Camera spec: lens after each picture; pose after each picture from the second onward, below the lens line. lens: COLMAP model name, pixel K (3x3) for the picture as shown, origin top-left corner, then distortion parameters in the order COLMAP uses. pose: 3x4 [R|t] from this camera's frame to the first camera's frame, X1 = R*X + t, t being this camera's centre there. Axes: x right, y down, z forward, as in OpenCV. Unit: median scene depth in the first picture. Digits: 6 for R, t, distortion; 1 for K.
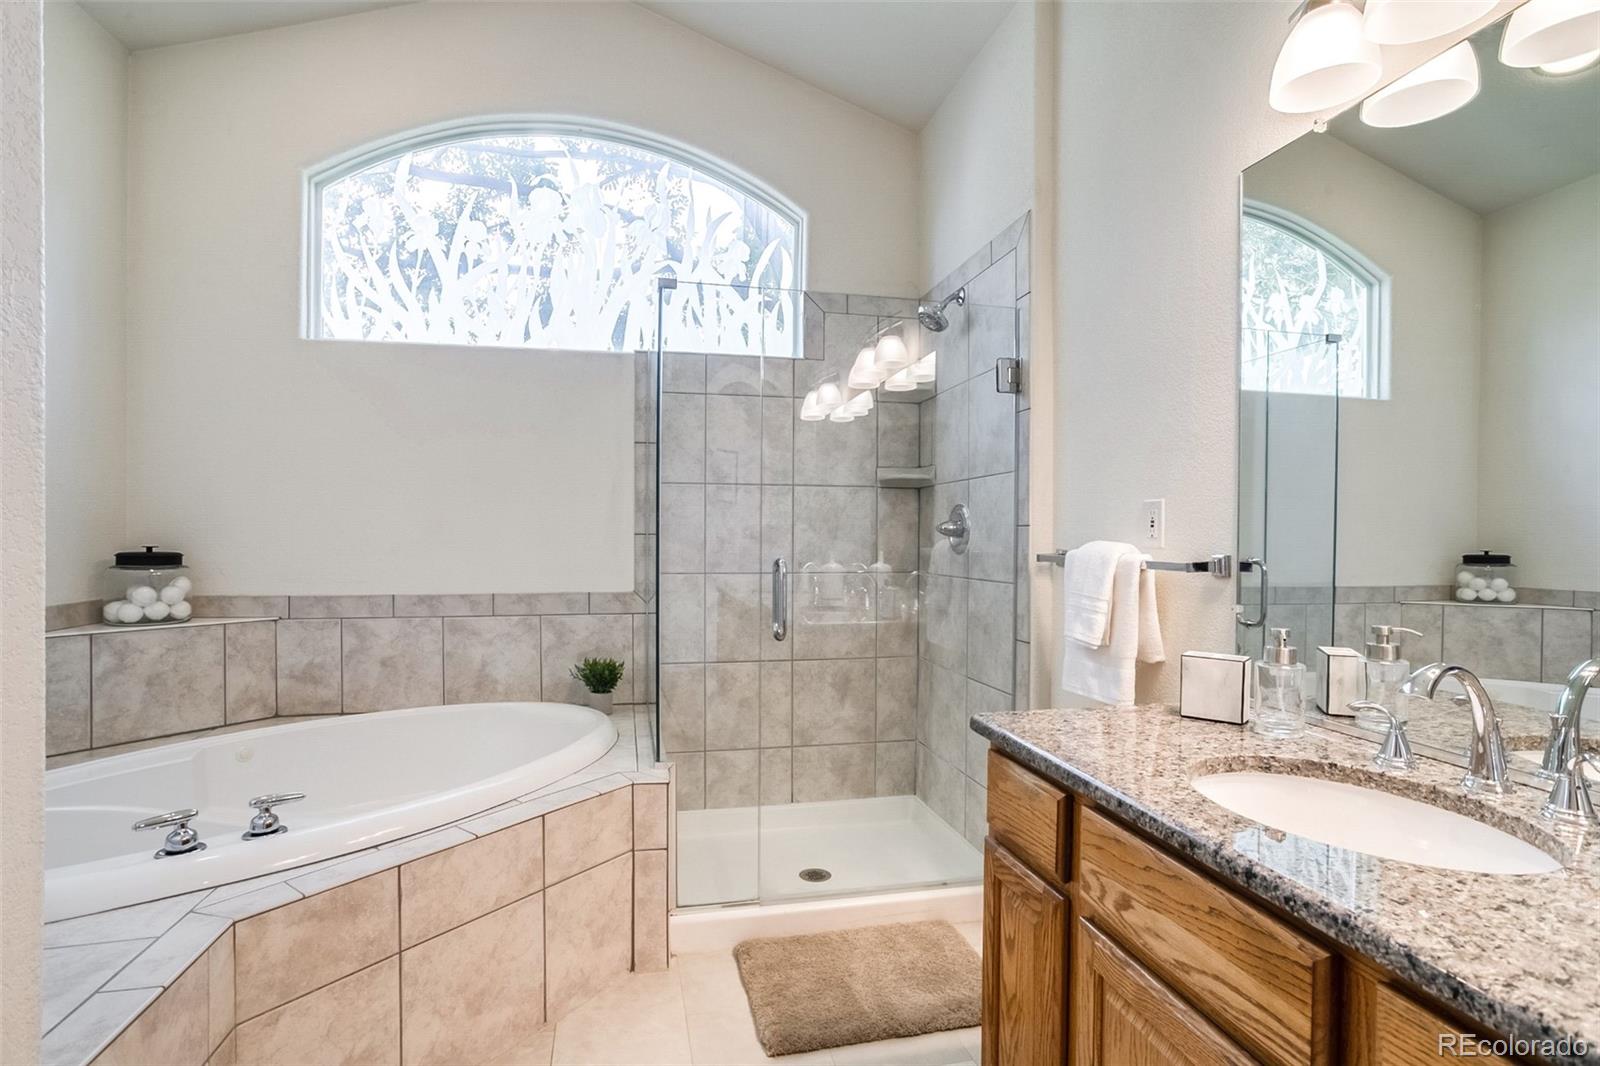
lens RADIAL K [[774.7, 0, 787.1], [0, 774.7, 544.5], [0, 0, 1]] dist [-0.063755, 0.033866]
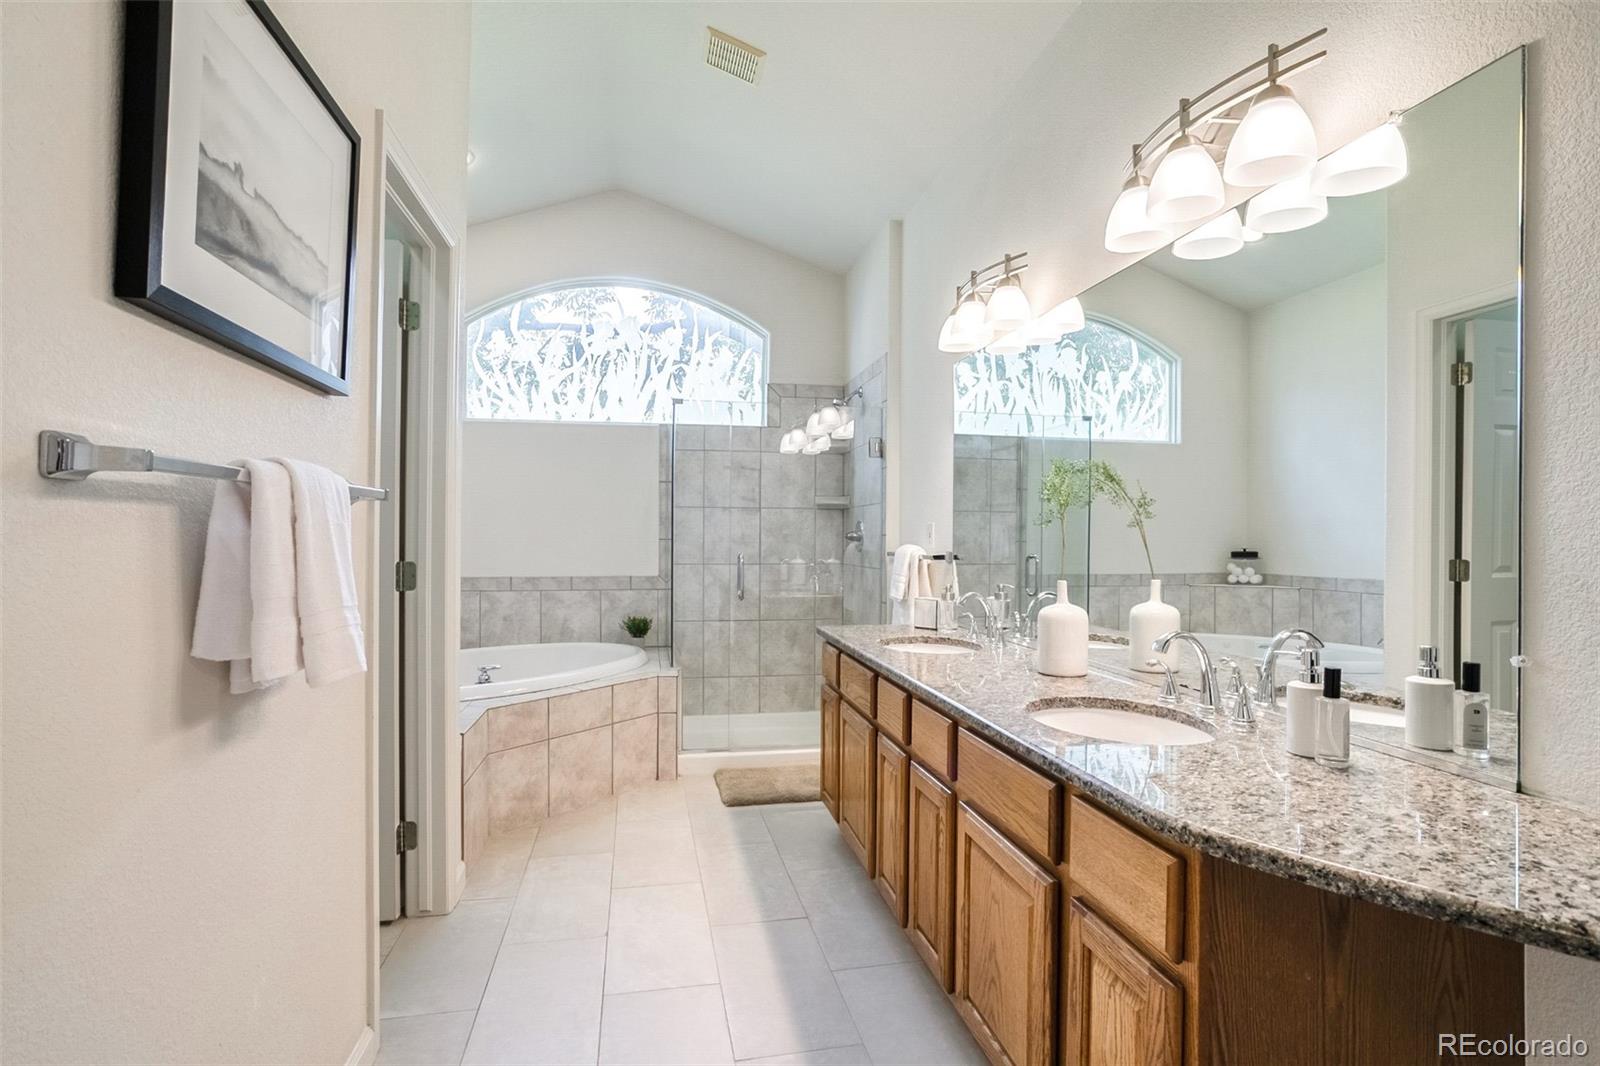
lens RADIAL K [[791.1, 0, 798.8], [0, 791.1, 522.9], [0, 0, 1]] dist [-0.090455, 0.036083]
pose [[0.999853, -0.001667, -0.017045, 0.118676], [0.001215, 0.999648, -0.026516, -0.003876], [0.017083, 0.026492, 0.999503, -0.621628]]
